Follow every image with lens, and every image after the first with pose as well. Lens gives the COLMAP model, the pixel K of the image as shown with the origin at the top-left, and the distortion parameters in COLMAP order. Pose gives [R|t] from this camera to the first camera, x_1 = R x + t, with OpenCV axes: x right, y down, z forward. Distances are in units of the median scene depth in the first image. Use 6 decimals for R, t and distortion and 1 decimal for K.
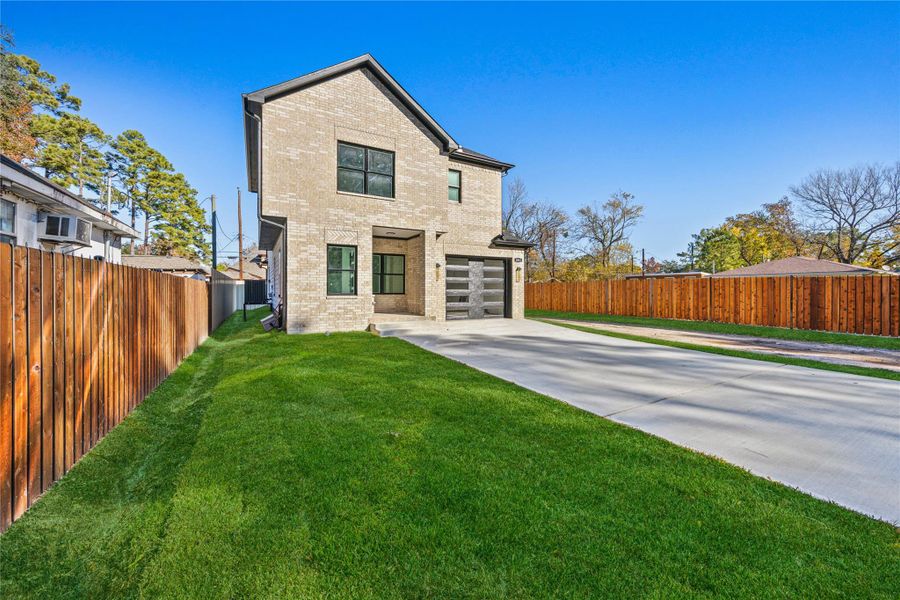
lens RADIAL K [[341.3, 0, 450.8], [0, 341.3, 296.5], [0, 0, 1]] dist [0.000255, 0.000013]
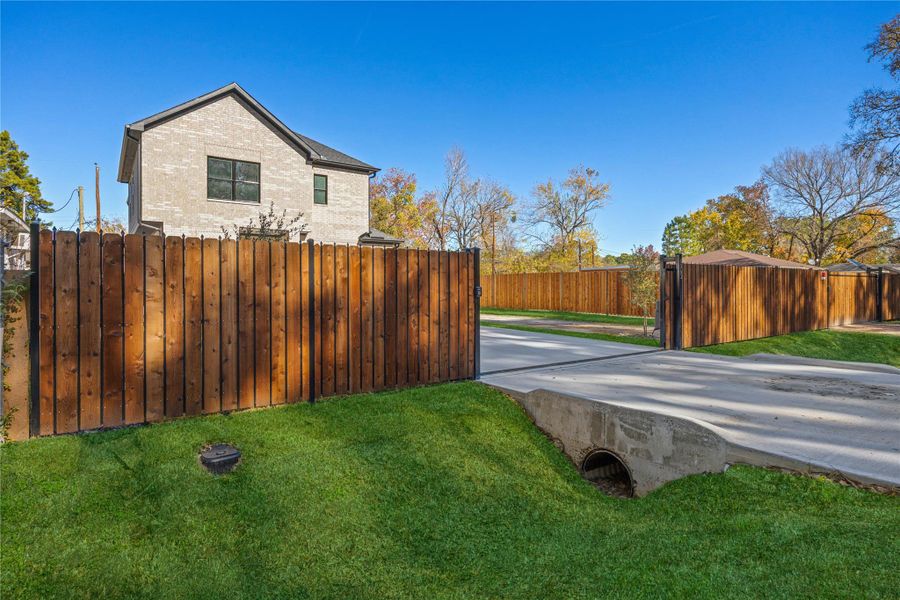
lens RADIAL K [[468.5, 0, 438.6], [0, 468.5, 295.3], [0, 0, 1]] dist [-0.000071, 0.000155]
pose [[0.996158, -0.003485, 0.087510, 0.278745], [0.003752, 0.999989, -0.002885, 0.029107], [-0.087499, 0.003202, 0.996159, -0.593864]]
